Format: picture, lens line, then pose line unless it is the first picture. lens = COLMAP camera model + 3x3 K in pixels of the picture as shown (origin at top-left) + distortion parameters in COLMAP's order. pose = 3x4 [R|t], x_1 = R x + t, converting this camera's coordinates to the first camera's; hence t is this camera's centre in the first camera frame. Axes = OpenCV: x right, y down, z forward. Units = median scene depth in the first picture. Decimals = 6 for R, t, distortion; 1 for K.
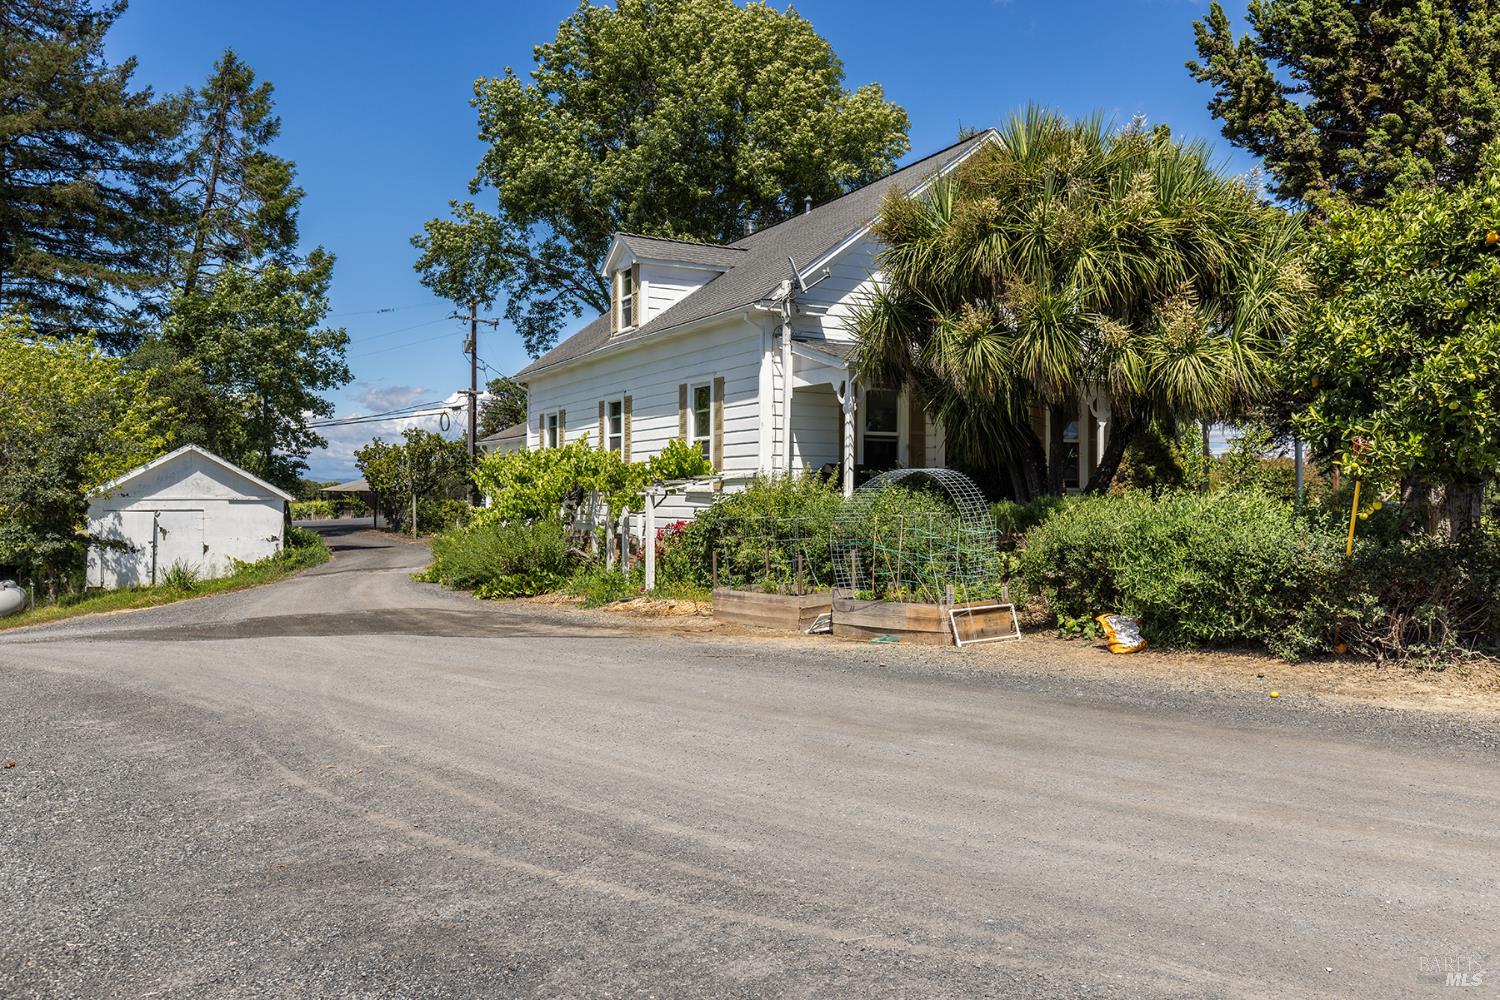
lens RADIAL K [[1146.1, 0, 750.6], [0, 1146.1, 532.0], [0, 0, 1]] dist [-0.002425, -0.005642]
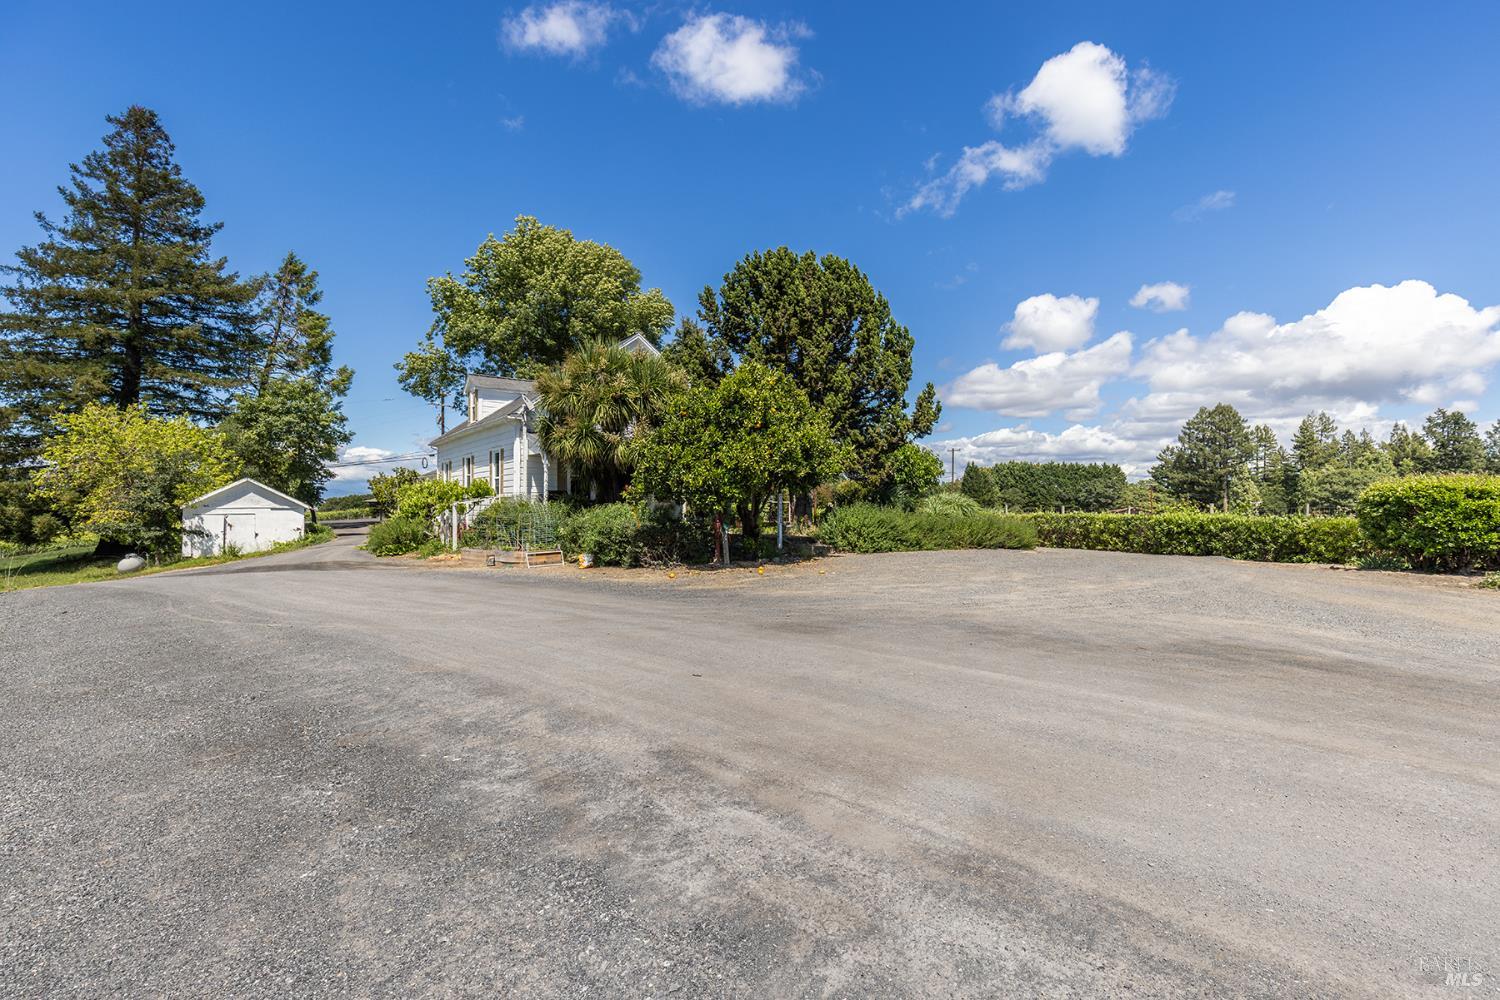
lens RADIAL K [[677.7, 0, 750.0], [0, 677.7, 500.0], [0, 0, 1]] dist [0.012812, 0.000247]
pose [[0.991759, -0.005270, 0.128011, 0.152146], [0.009635, 0.999392, -0.033504, 0.002603], [-0.127756, 0.034461, 0.991207, -0.162897]]
